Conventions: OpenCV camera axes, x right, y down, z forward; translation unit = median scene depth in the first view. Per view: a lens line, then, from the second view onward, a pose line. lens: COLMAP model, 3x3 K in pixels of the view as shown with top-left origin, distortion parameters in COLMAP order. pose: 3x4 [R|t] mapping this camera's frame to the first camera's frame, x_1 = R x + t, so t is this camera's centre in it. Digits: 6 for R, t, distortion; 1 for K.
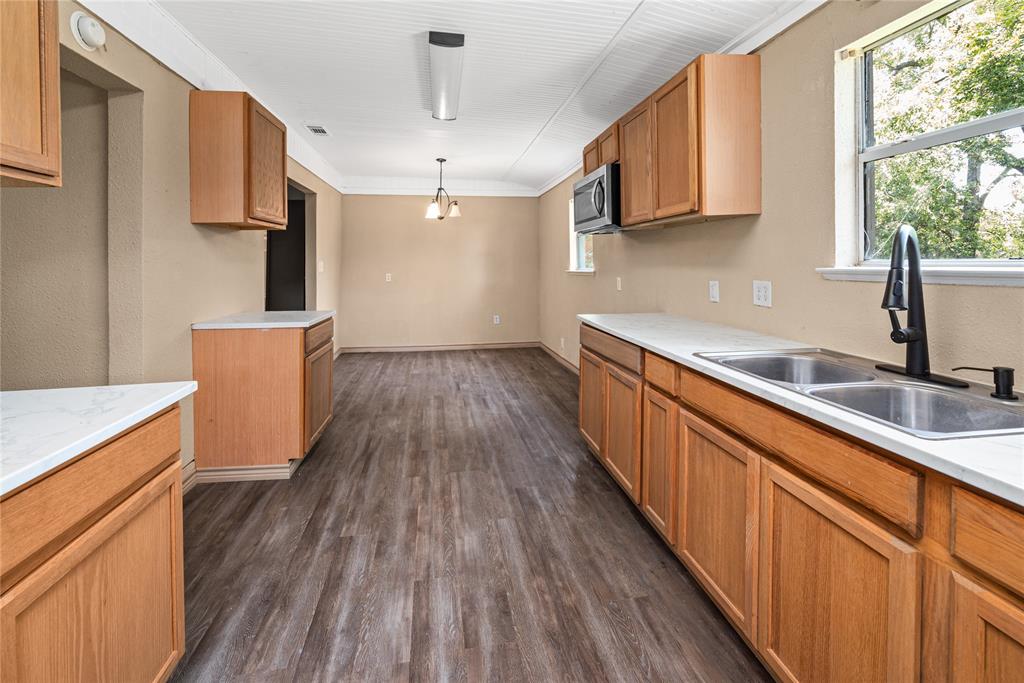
lens RADIAL K [[436.9, 0, 503.2], [0, 436.9, 265.7], [0, 0, 1]] dist [-0.000353, -0.000048]
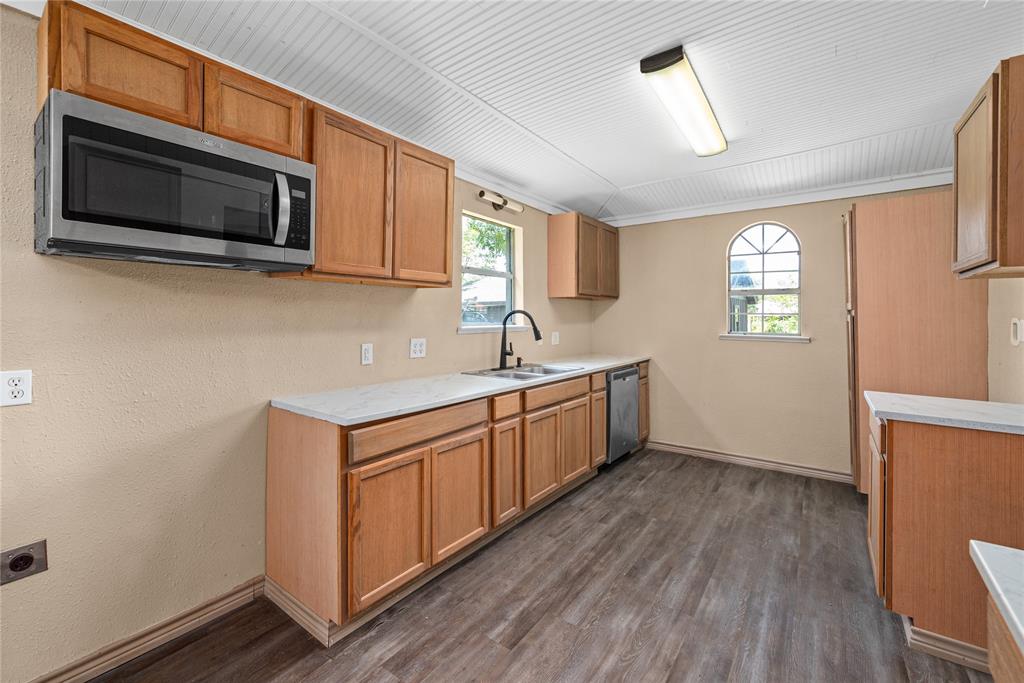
lens RADIAL K [[427.1, 0, 507.6], [0, 427.1, 321.2], [0, 0, 1]] dist [-0.004310, -0.000219]
pose [[-0.702168, 0.006077, 0.711985, -0.586111], [0.012385, 0.999917, 0.003680, -0.022365], [-0.711903, 0.011402, -0.702185, 1.897488]]
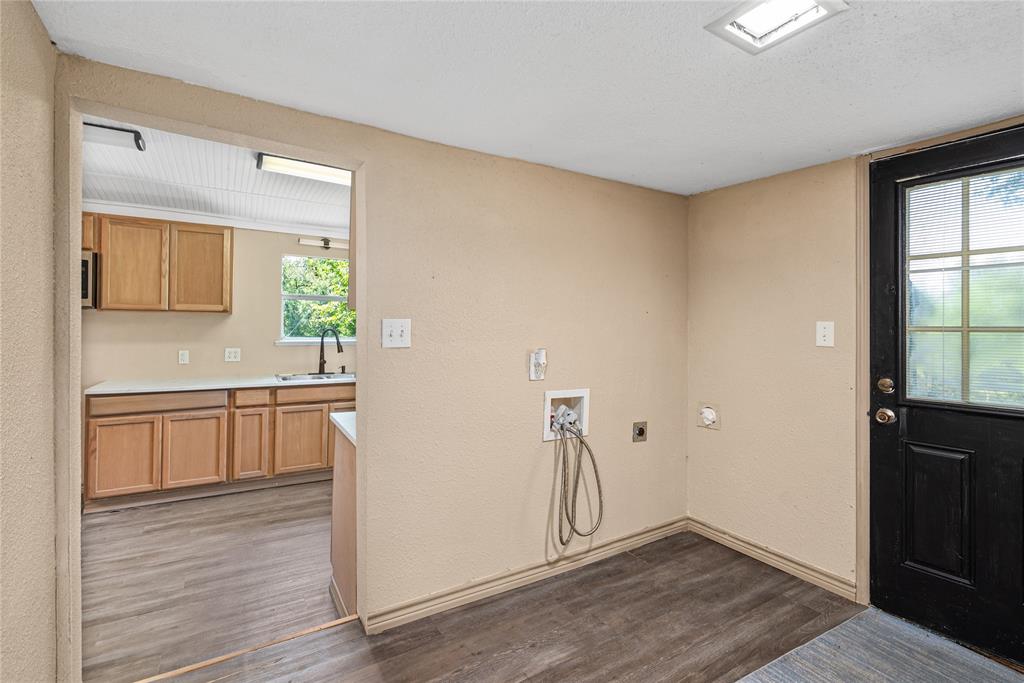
lens RADIAL K [[460.9, 0, 512.2], [0, 460.9, 324.8], [0, 0, 1]] dist [-0.017677, 0.000117]
pose [[-0.391736, 0.001229, 0.920077, -1.932546], [-0.003656, 0.999989, -0.002892, -0.074642], [-0.920071, -0.004496, -0.391727, 0.721710]]
